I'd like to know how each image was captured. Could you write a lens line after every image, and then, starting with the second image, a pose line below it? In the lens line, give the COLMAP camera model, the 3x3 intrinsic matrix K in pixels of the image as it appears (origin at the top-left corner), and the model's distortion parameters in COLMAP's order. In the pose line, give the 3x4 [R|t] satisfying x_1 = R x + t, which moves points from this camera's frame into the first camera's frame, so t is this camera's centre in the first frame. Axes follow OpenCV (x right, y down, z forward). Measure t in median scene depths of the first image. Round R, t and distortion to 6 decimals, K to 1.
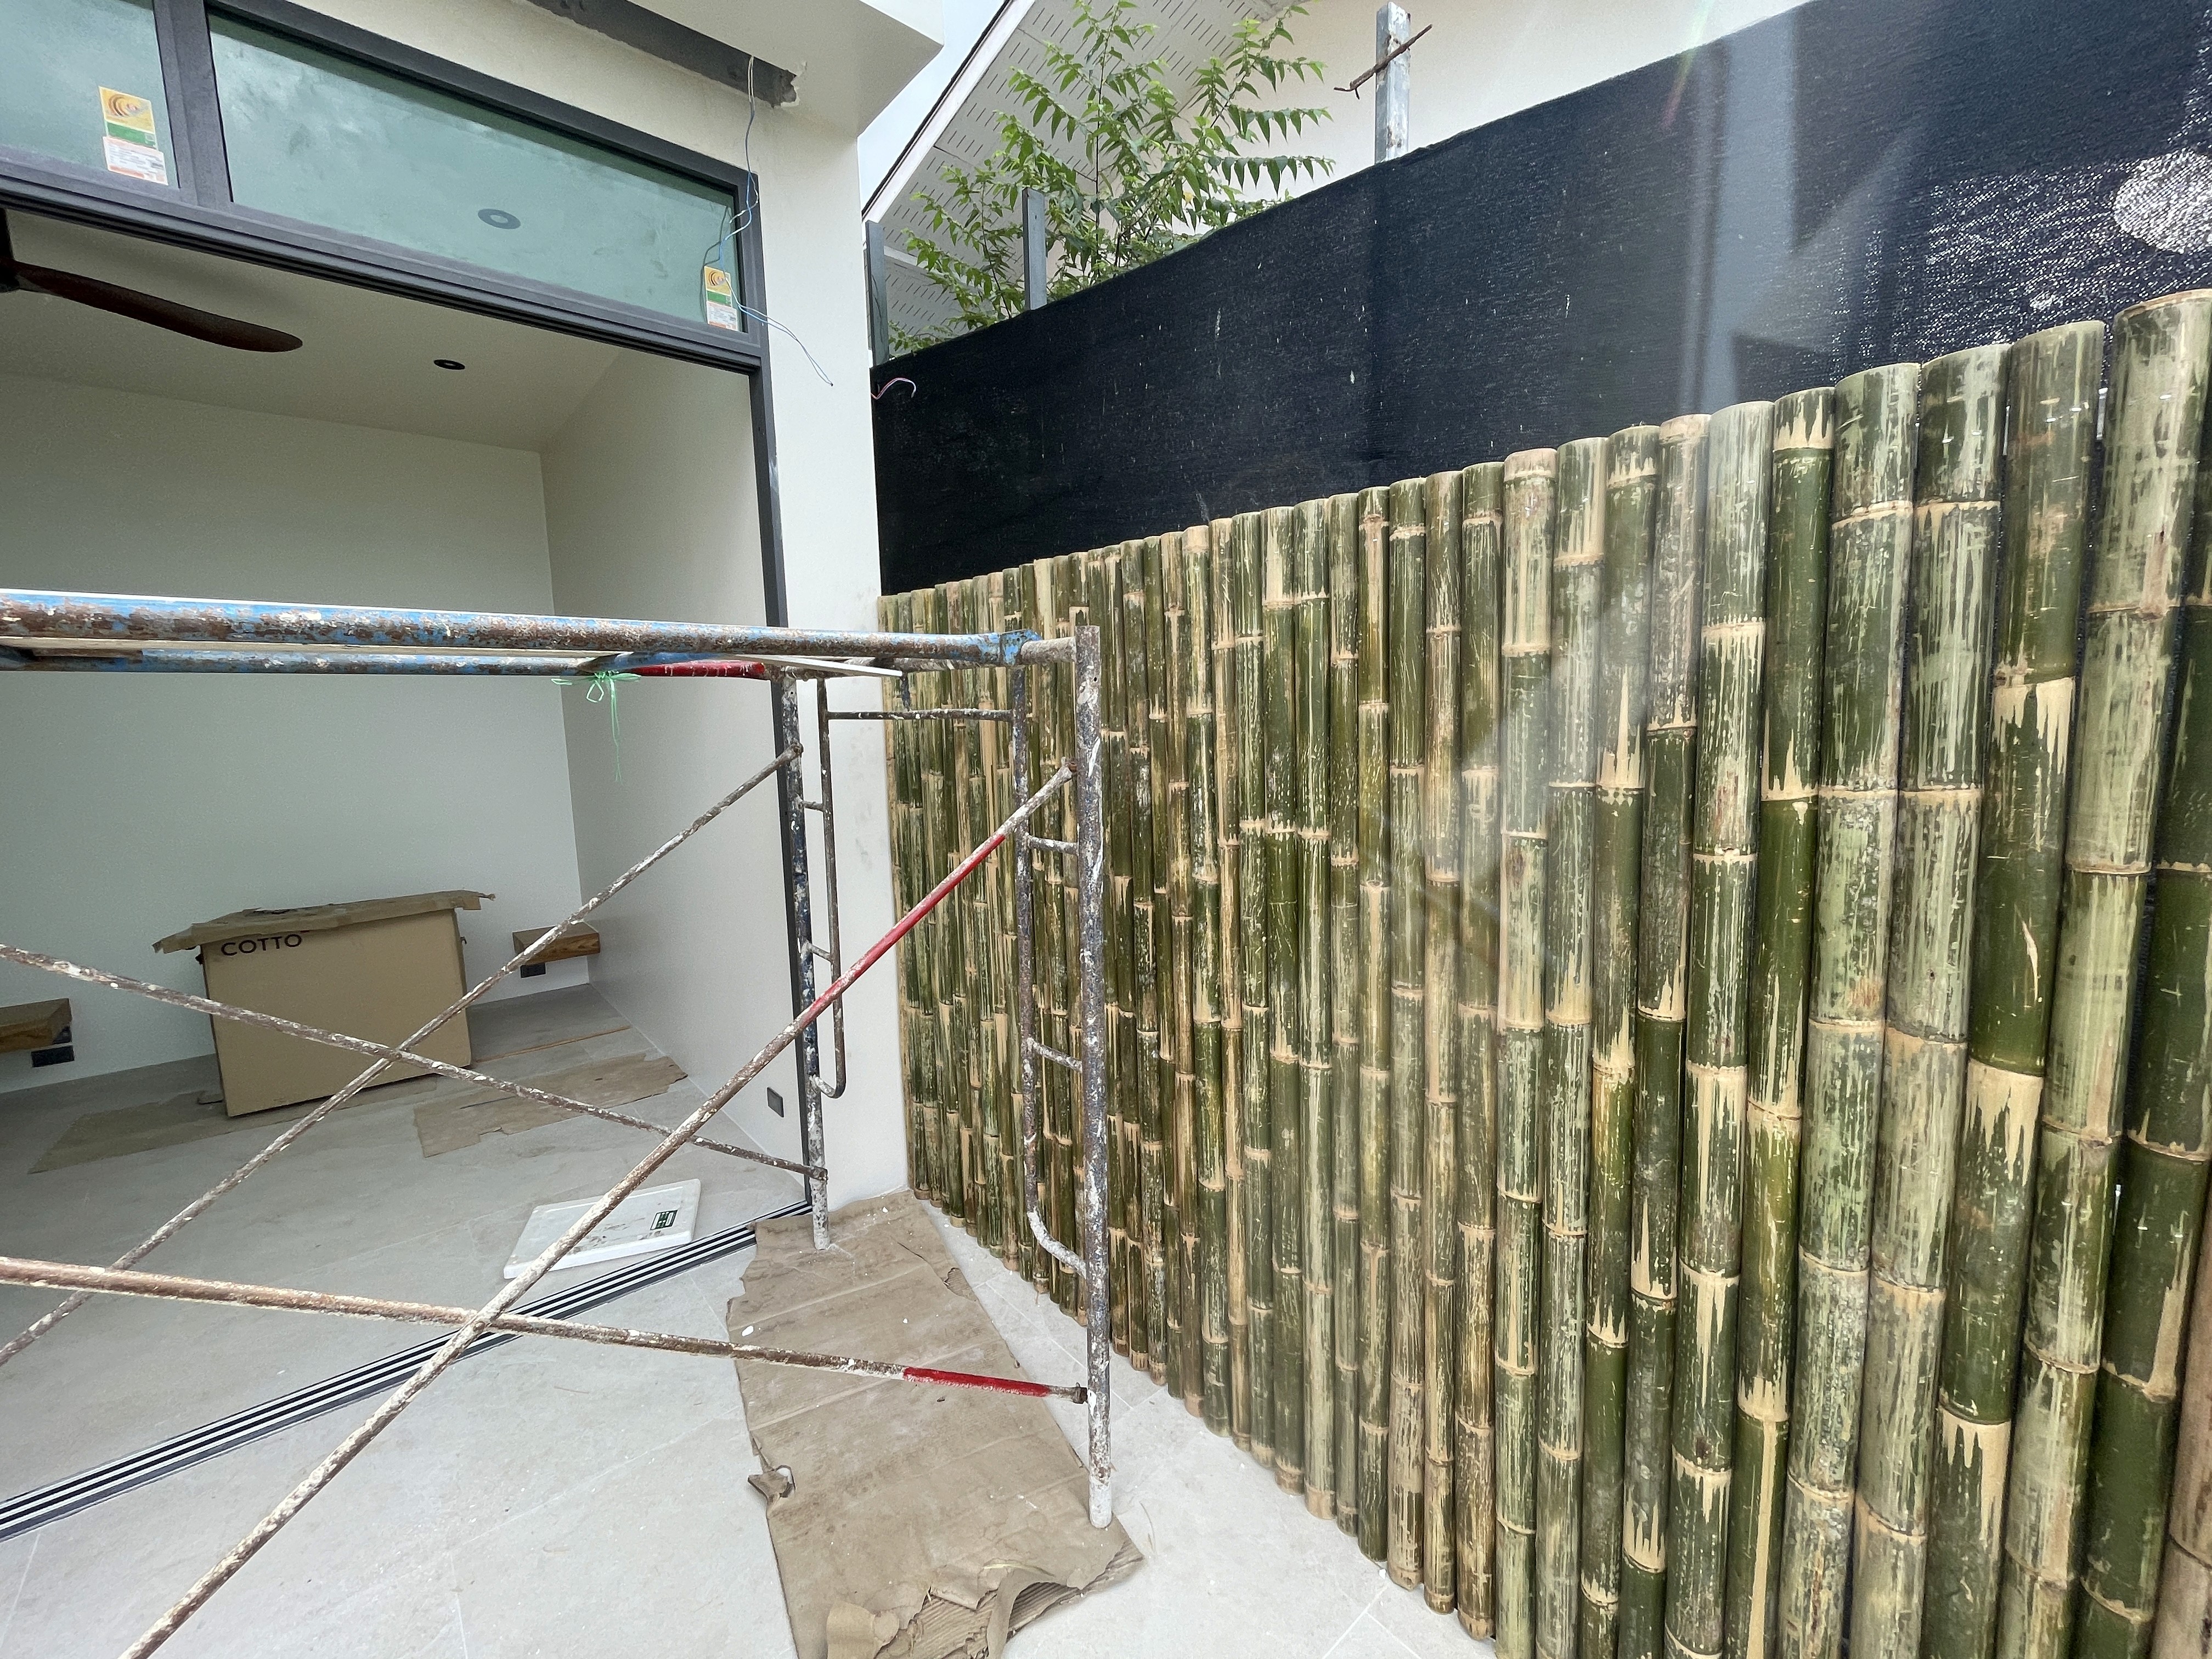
lens RADIAL K [[901.6, 0, 1115.3], [0, 901.6, 832.0], [0, 0, 1]] dist [-0.003042, -0.000793]
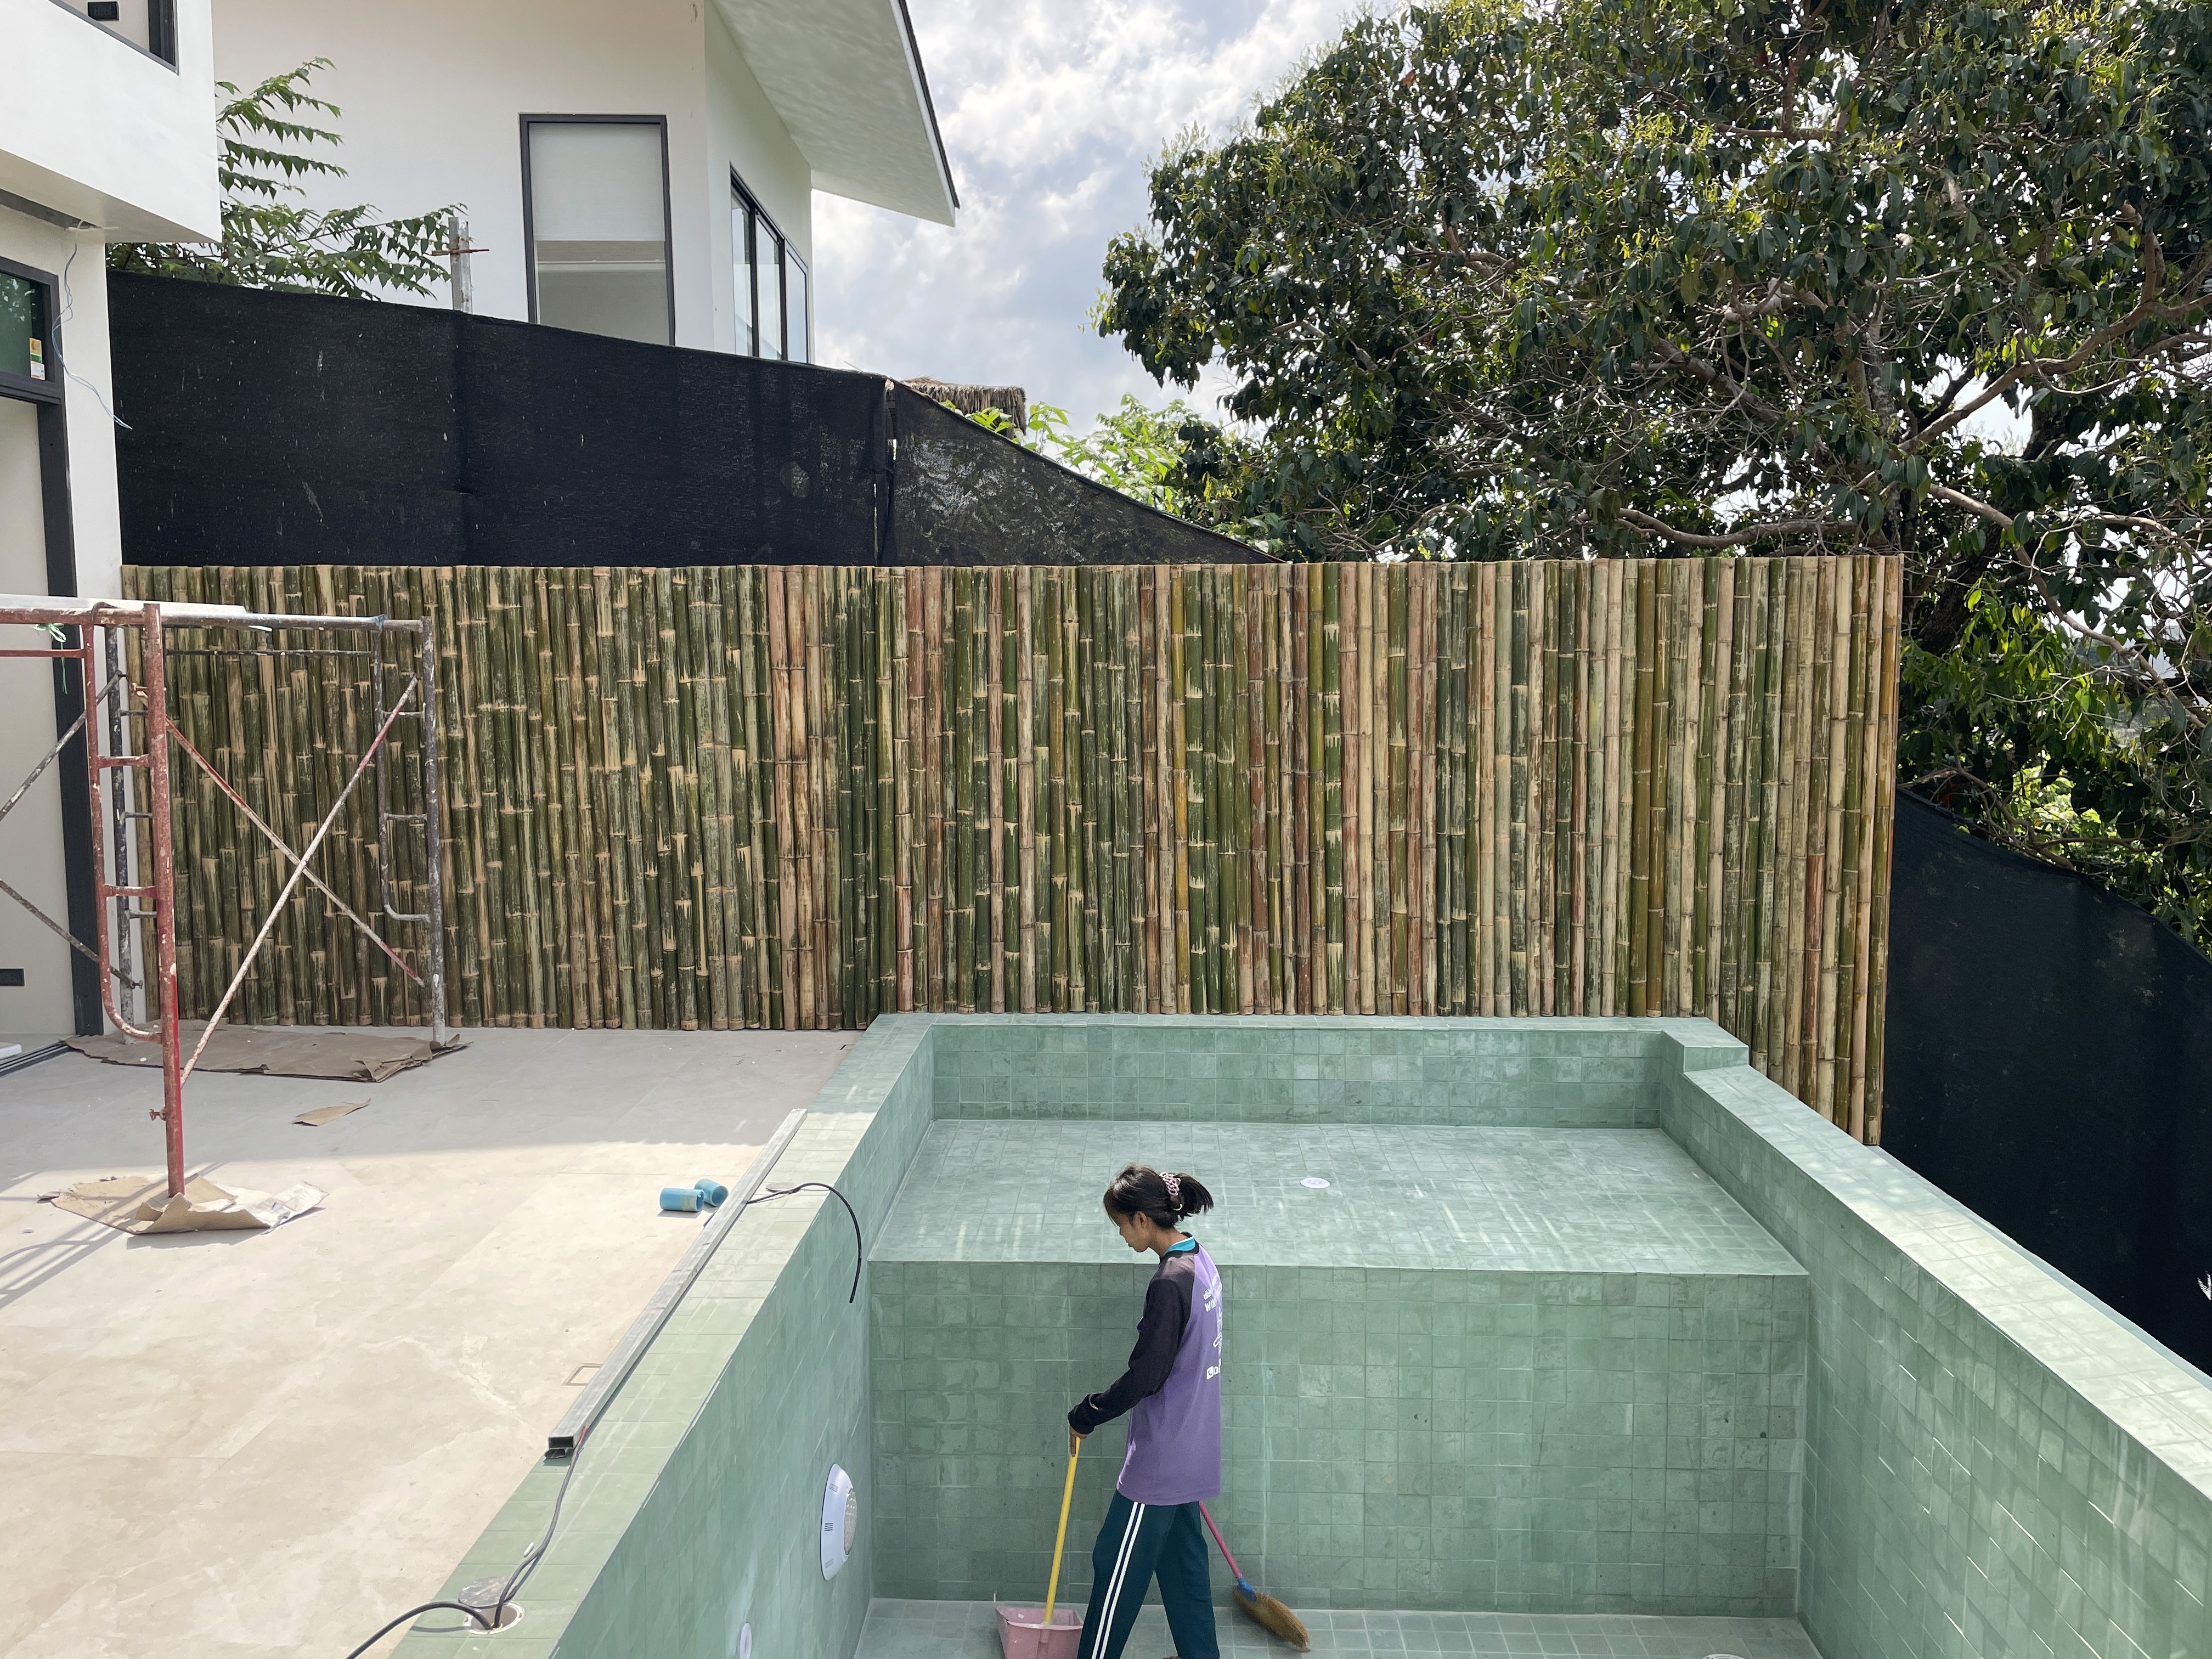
lens RADIAL K [[1667.0, 0, 1113.8], [0, 1667.0, 828.8], [0, 0, 1]] dist [0.046793, -0.009230]
pose [[0.686065, -0.053189, 0.725594, -2.082139], [0.086779, 0.996187, -0.009027, 0.537116], [-0.722347, 0.069160, 0.688064, -3.380946]]
